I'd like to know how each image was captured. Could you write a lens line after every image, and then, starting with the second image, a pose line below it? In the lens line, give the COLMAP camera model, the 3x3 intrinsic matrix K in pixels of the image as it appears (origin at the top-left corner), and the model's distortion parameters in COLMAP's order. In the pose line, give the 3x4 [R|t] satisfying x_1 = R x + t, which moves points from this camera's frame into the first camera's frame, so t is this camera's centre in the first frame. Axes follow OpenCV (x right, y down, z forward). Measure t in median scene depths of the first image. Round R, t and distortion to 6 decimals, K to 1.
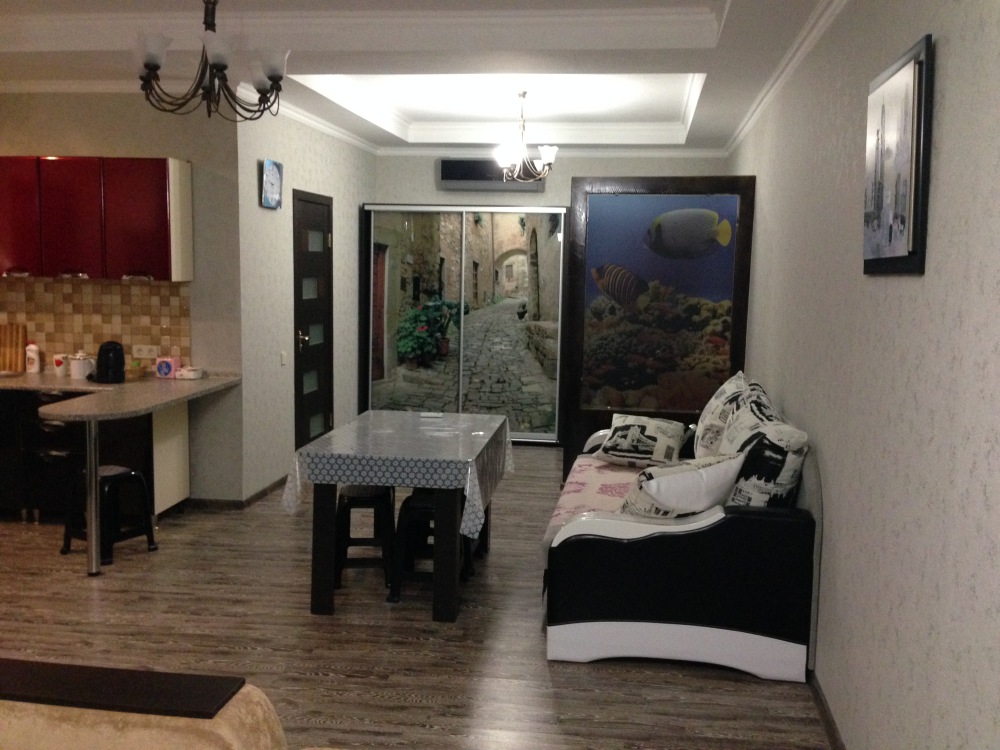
lens RADIAL K [[957.0, 0, 500.0], [0, 957.0, 375.0], [0, 0, 1]] dist [0.110039, -0.016662]
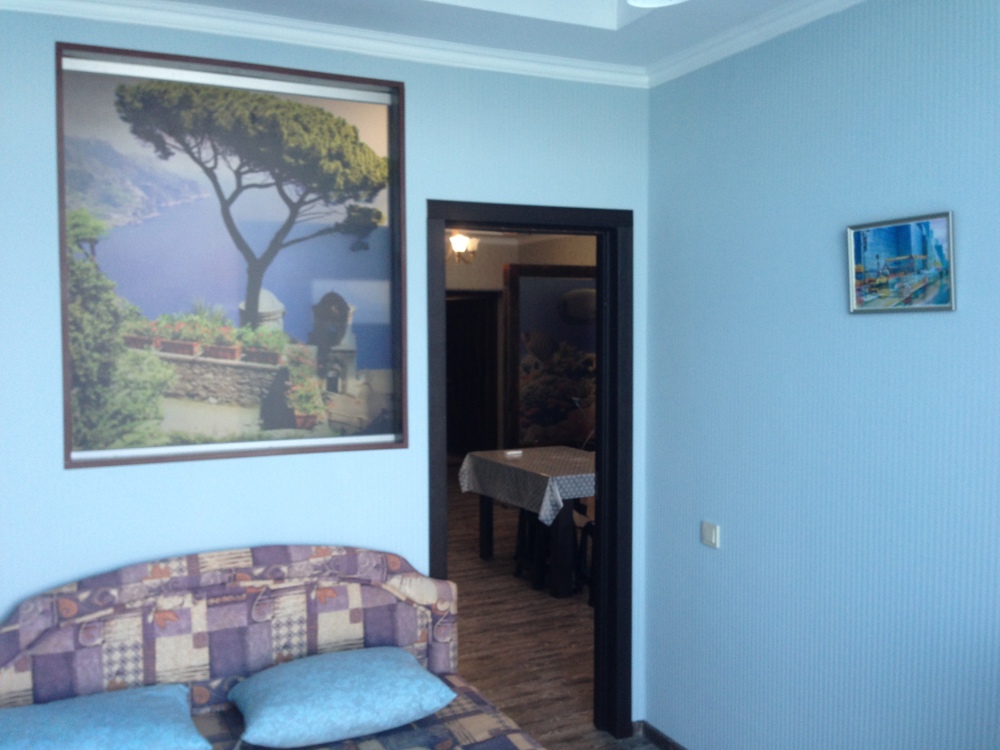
lens RADIAL K [[957.0, 0, 500.0], [0, 957.0, 375.0], [0, 0, 1]] dist [0.110039, -0.016662]
pose [[0.812663, -0.049358, 0.580640, -0.678280], [0.090340, 0.995031, -0.041856, -0.004577], [-0.575689, 0.086469, 0.813084, -0.026708]]
